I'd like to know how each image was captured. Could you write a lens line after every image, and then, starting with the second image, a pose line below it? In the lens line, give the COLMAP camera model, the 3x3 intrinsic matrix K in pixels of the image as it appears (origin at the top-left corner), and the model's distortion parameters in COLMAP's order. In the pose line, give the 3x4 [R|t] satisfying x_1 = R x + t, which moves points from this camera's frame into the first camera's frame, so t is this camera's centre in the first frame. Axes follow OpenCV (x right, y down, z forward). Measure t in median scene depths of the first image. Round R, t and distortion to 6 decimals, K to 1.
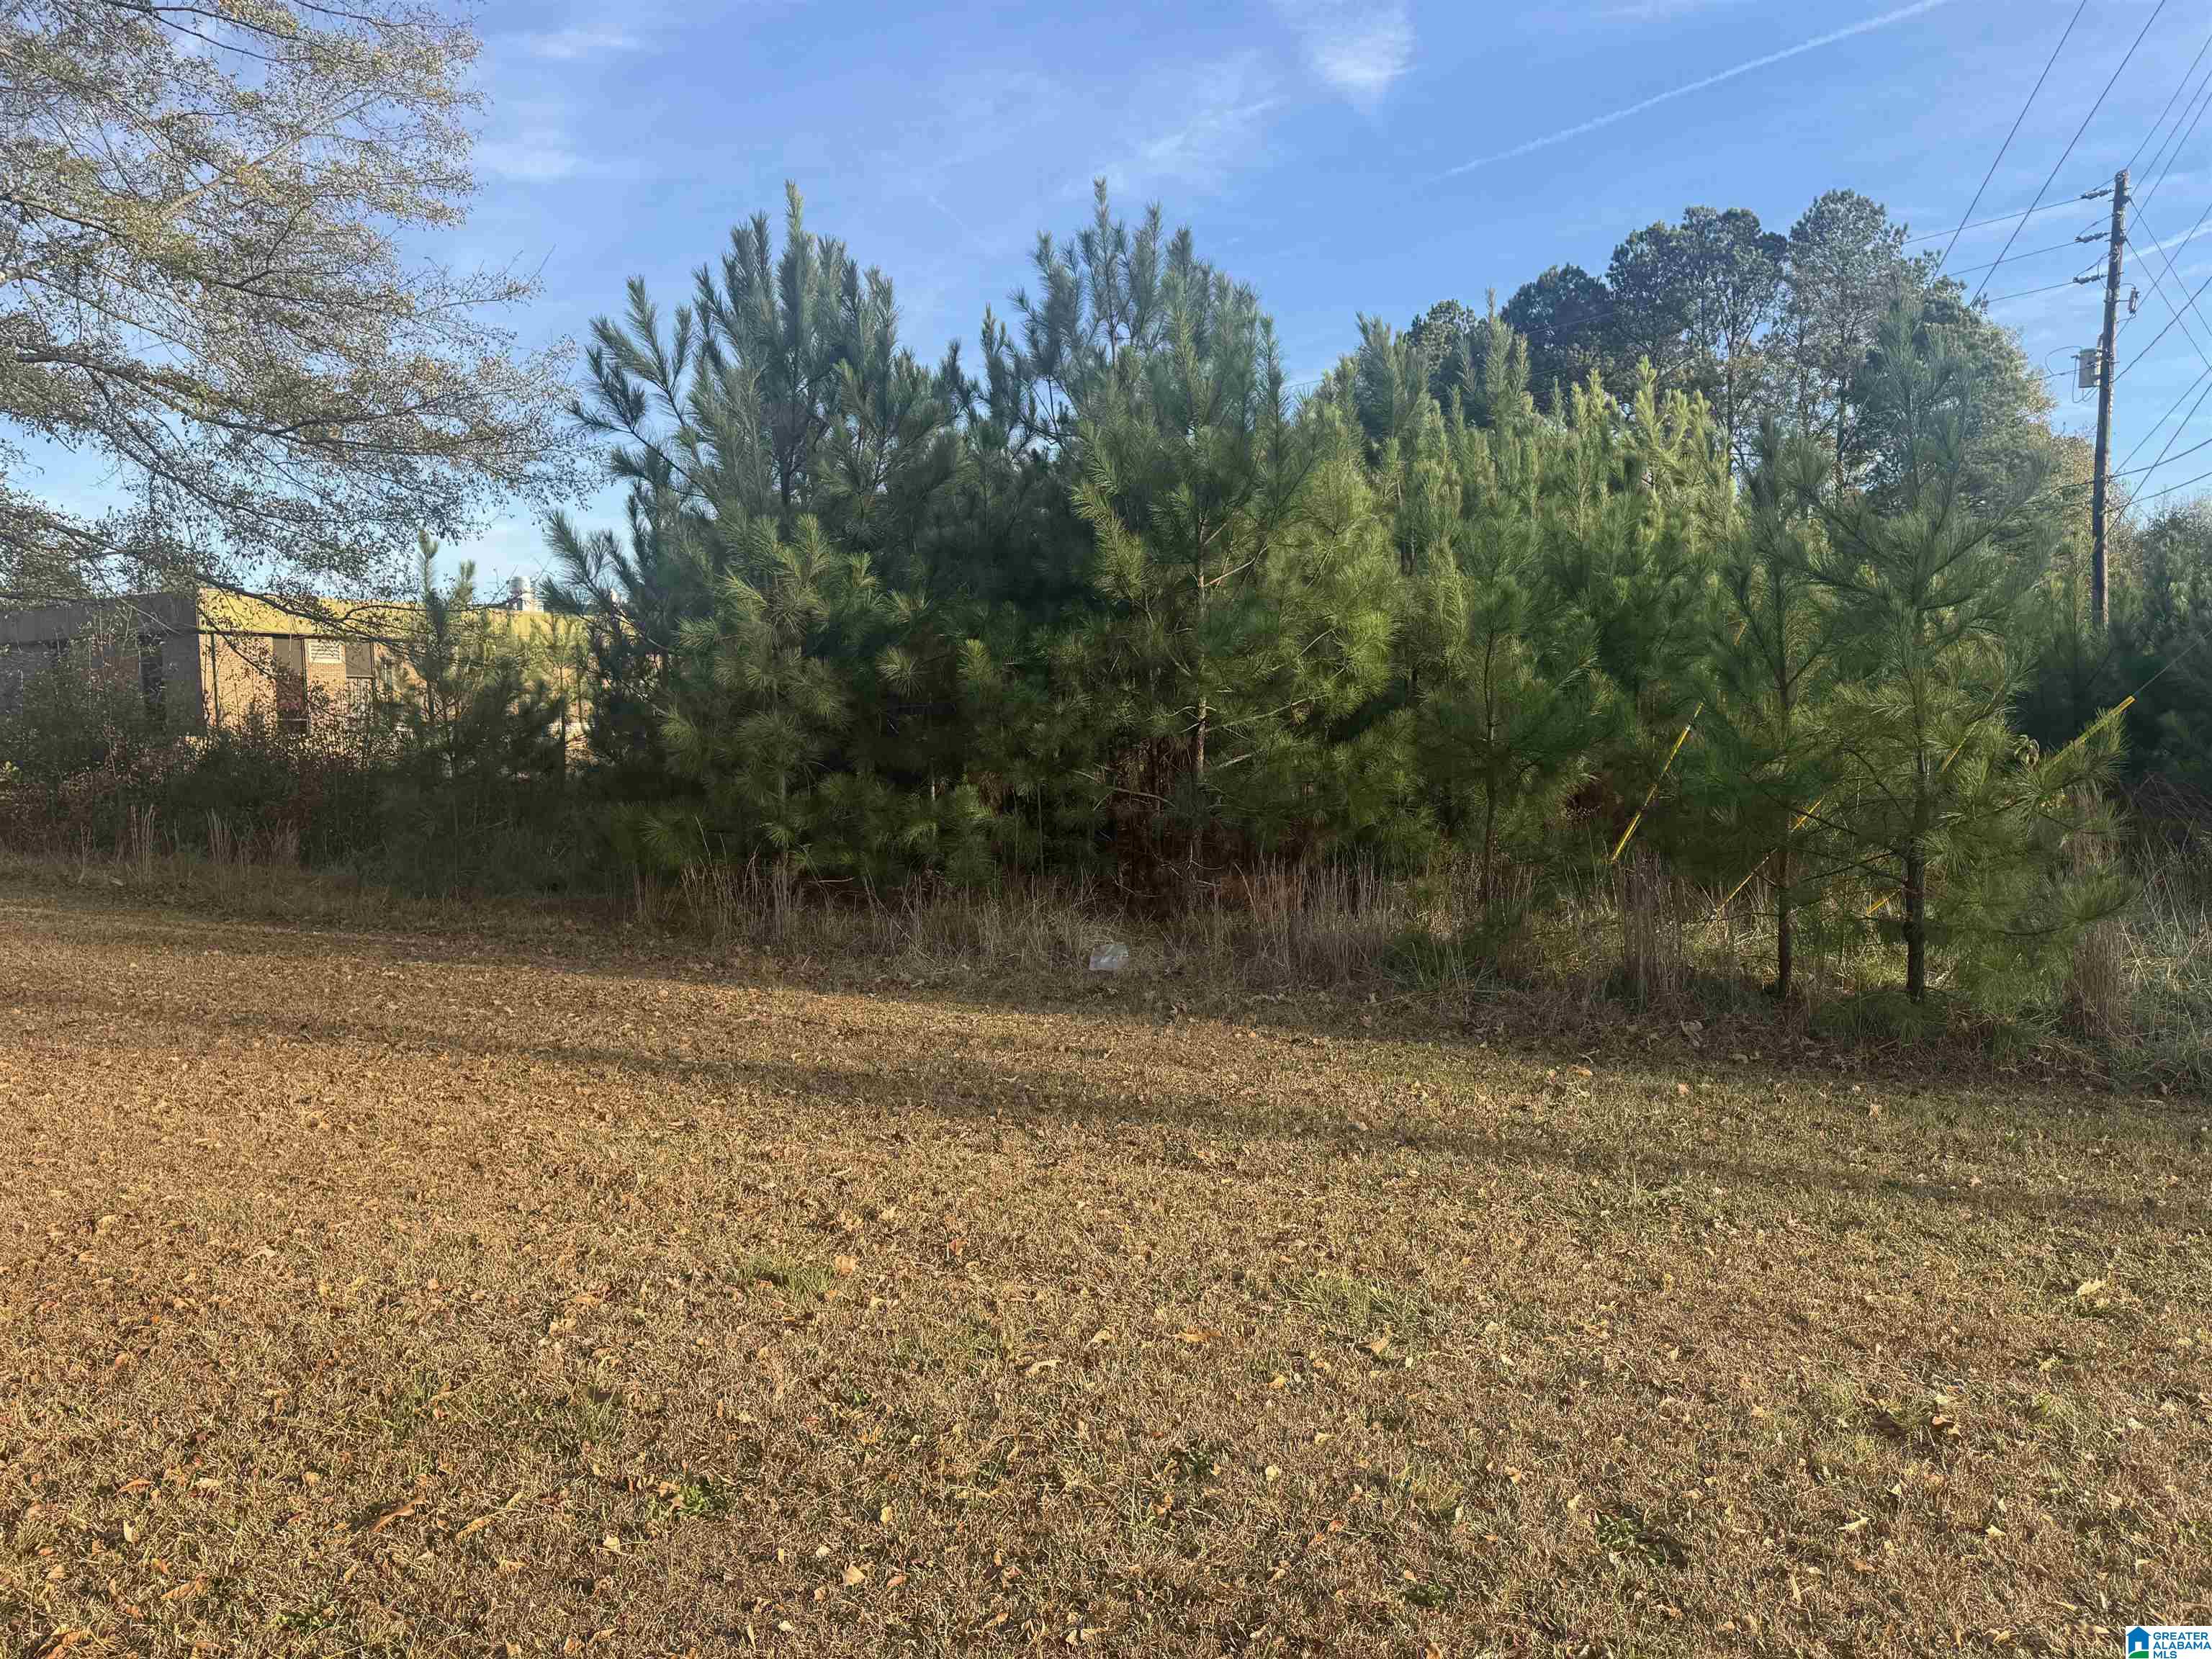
lens RADIAL K [[1554.2, 0, 1100.8], [0, 1554.2, 879.9], [0, 0, 1]] dist [-0.023575, 0.000058]
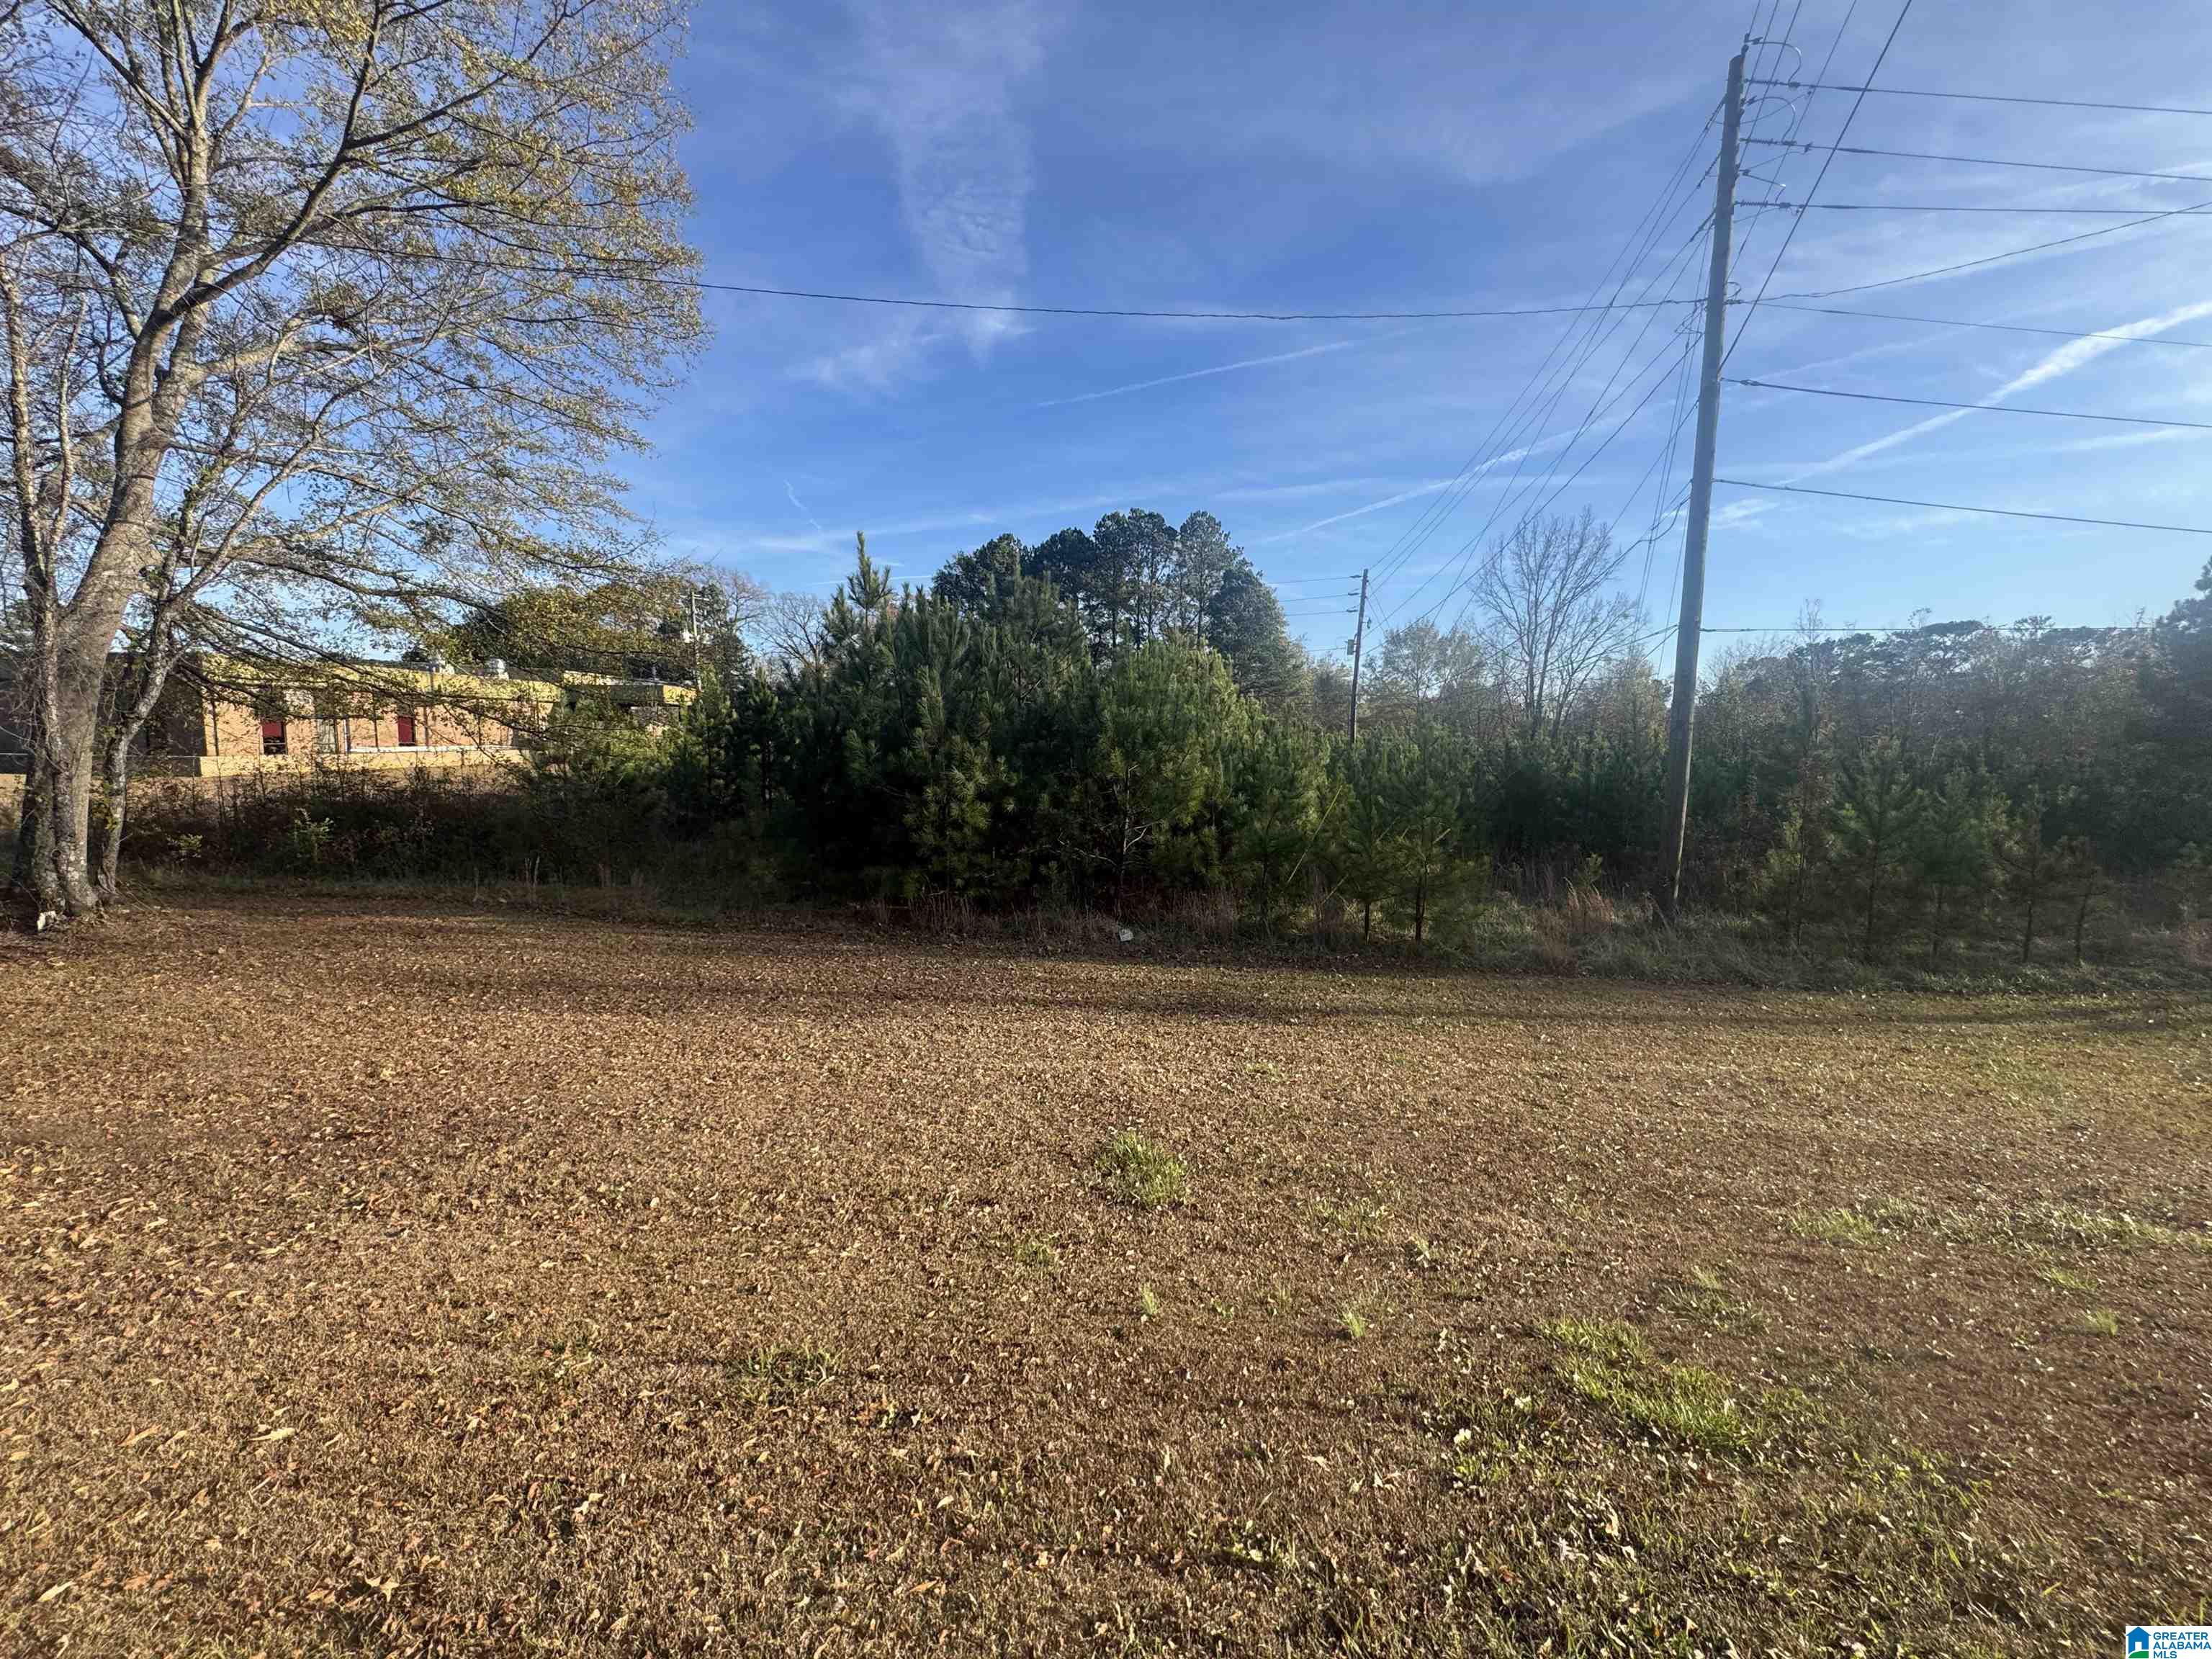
lens RADIAL K [[884.2, 0, 1109.4], [0, 884.2, 823.5], [0, 0, 1]] dist [0.000261, 0.000010]
pose [[0.915476, 0.000470, 0.402373, -0.126818], [-0.002124, 0.999991, 0.003664, -0.028290], [-0.402368, -0.004208, 0.915468, -0.059431]]
